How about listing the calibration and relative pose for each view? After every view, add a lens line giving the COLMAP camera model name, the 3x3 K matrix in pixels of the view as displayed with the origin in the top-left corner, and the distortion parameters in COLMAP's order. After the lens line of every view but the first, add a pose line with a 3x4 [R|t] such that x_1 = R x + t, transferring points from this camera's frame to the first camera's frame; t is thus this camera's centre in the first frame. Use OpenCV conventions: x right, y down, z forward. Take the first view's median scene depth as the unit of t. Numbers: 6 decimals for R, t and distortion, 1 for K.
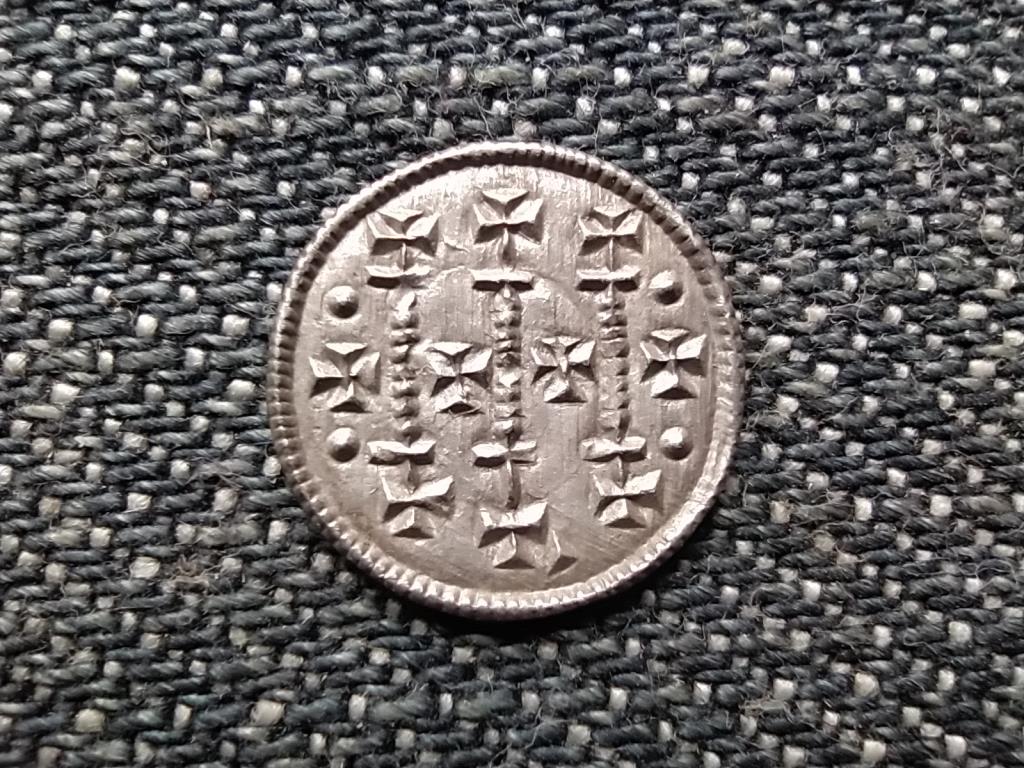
lens RADIAL K [[925.9, 0, 521.3], [0, 925.9, 387.1], [0, 0, 1]] dist [0.095568, -0.212152]
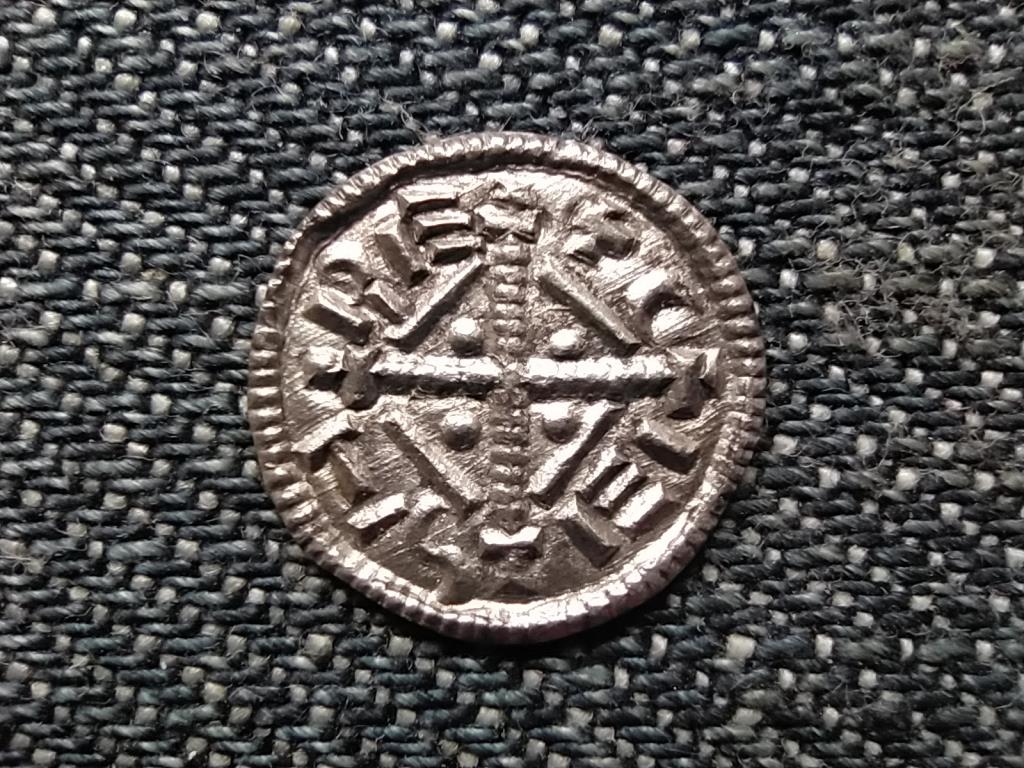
lens RADIAL K [[925.9, 0, 521.3], [0, 925.9, 387.1], [0, 0, 1]] dist [0.095568, -0.212152]
pose [[0.998856, 0.047450, -0.005949, -0.502818], [-0.047451, 0.998874, -0.000031, 0.067369], [0.005941, 0.000314, 0.999982, -0.043922]]
